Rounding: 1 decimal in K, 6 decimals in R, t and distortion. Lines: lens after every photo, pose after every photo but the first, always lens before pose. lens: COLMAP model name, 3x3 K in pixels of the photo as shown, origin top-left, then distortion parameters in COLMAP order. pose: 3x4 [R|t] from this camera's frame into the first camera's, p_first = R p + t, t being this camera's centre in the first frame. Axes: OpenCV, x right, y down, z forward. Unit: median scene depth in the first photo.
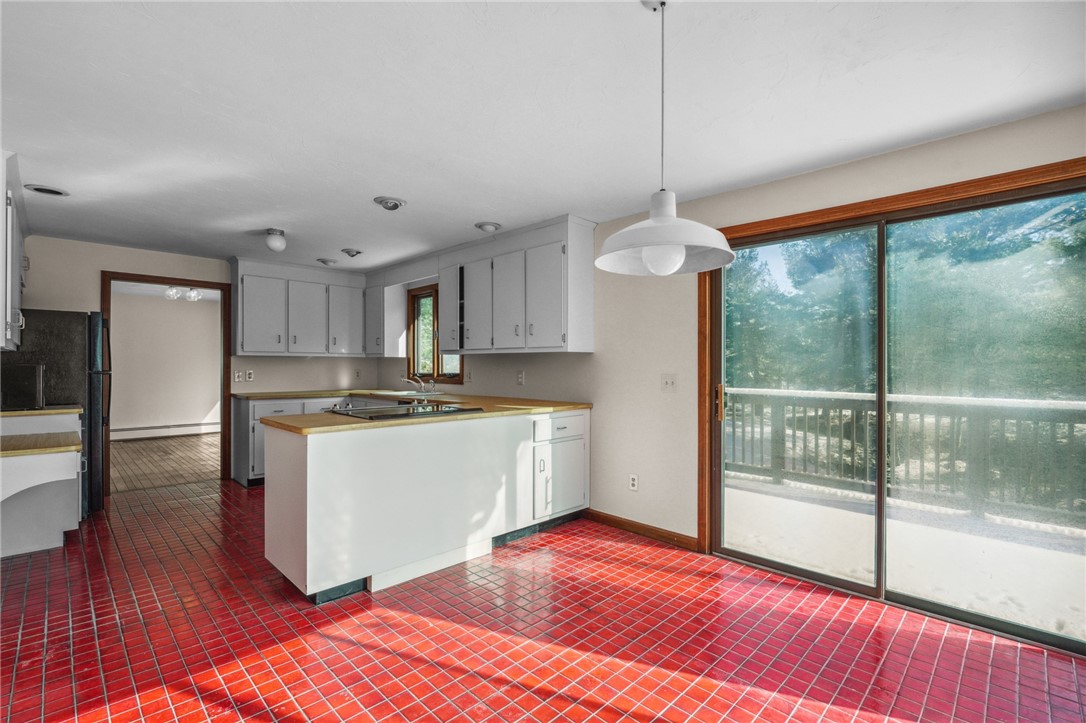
lens RADIAL K [[490.9, 0, 539.5], [0, 490.9, 367.6], [0, 0, 1]] dist [-0.009571, 0.001425]
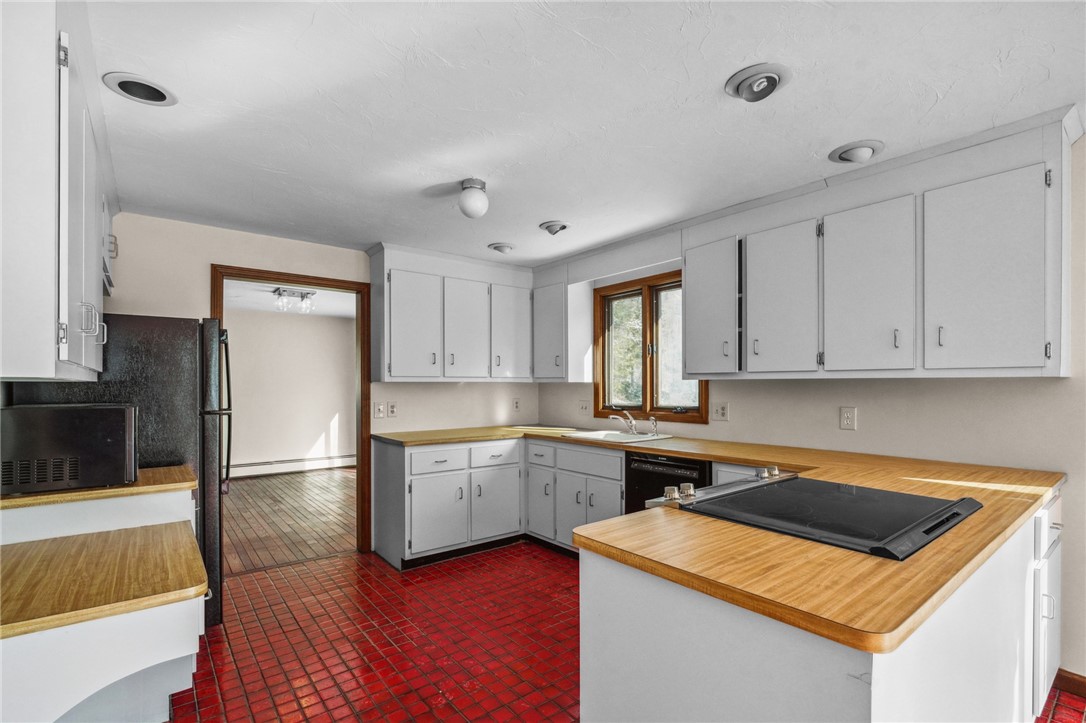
lens RADIAL K [[498.3, 0, 538.4], [0, 498.3, 386.7], [0, 0, 1]] dist [-0.010468, 0.000914]
pose [[0.993103, -0.004332, -0.117169, -0.309852], [0.004356, 0.999991, -0.000051, -0.017340], [0.117168, -0.000460, 0.993112, 0.307600]]
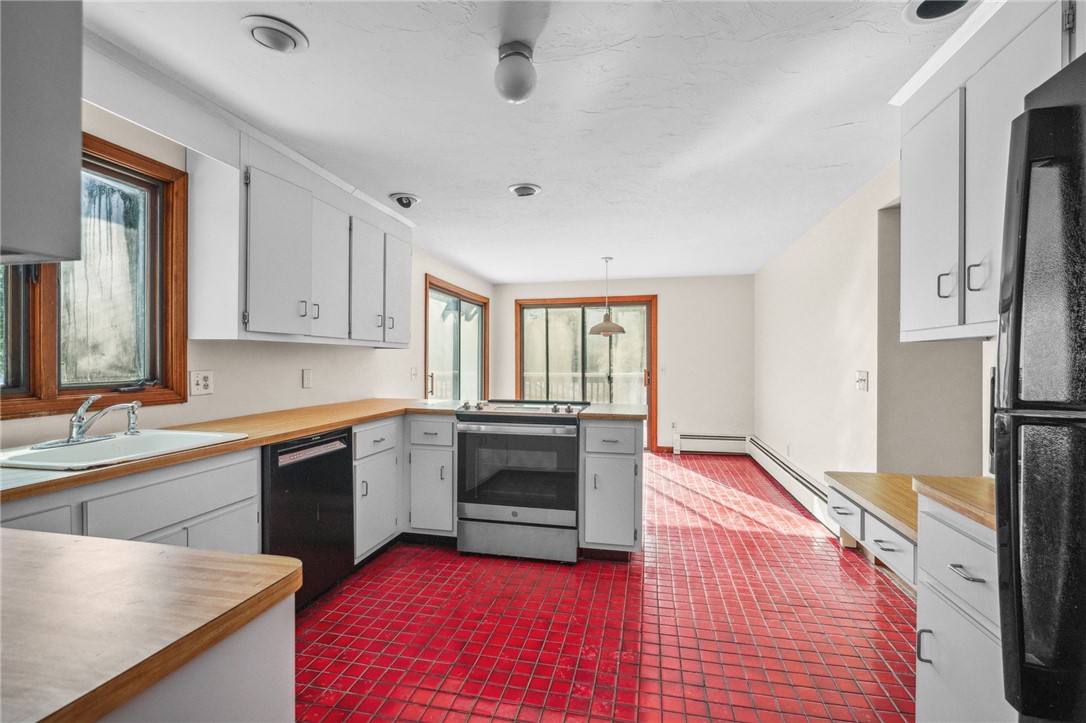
lens RADIAL K [[490.9, 0, 539.5], [0, 490.9, 367.6], [0, 0, 1]] dist [-0.009571, 0.001425]
pose [[-0.538917, -0.015439, 0.842217, -0.739463], [-0.000573, 0.999839, 0.017961, -0.007092], [-0.842358, 0.009196, -0.538839, 0.983089]]
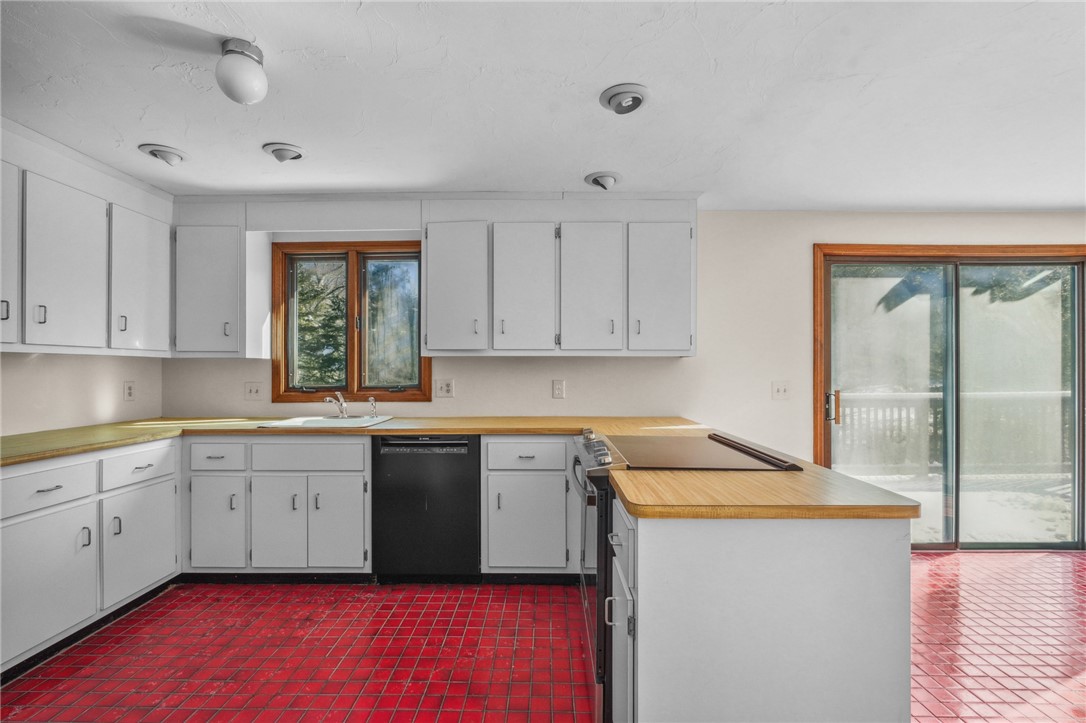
lens RADIAL K [[490.9, 0, 539.5], [0, 490.9, 367.6], [0, 0, 1]] dist [-0.009571, 0.001425]
pose [[0.717273, -0.000055, 0.696792, -0.521591], [0.004691, 0.999978, -0.004750, -0.007527], [-0.696776, 0.006675, 0.717258, 0.428871]]
